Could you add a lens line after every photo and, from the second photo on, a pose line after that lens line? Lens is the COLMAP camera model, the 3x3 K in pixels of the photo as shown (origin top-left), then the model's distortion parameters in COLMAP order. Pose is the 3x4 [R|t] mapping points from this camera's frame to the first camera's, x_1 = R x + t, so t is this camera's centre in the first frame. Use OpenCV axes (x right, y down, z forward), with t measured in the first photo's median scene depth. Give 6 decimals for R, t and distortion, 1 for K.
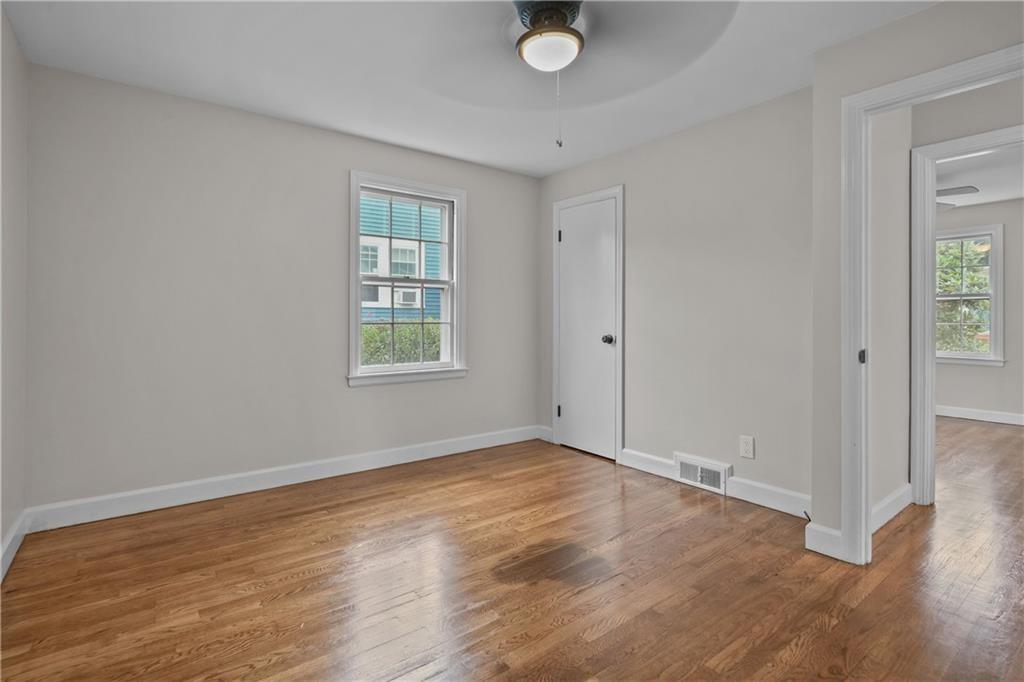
lens RADIAL K [[501.8, 0, 502.7], [0, 501.8, 314.5], [0, 0, 1]] dist [0.001795, 0.000594]
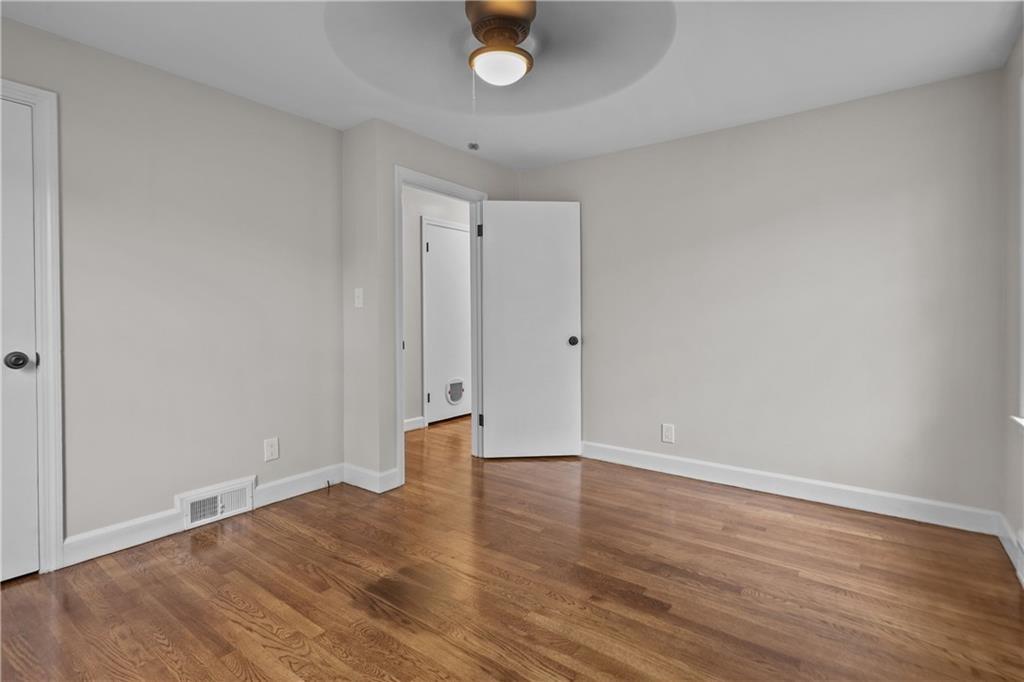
lens RADIAL K [[497.9, 0, 511.4], [0, 497.9, 319.6], [0, 0, 1]] dist [0.000570, 0.000561]
pose [[-0.270367, -0.003429, 0.962751, -0.671907], [-0.001124, 0.999994, 0.003246, 0.002008], [-0.962757, -0.000204, -0.270369, 0.909998]]
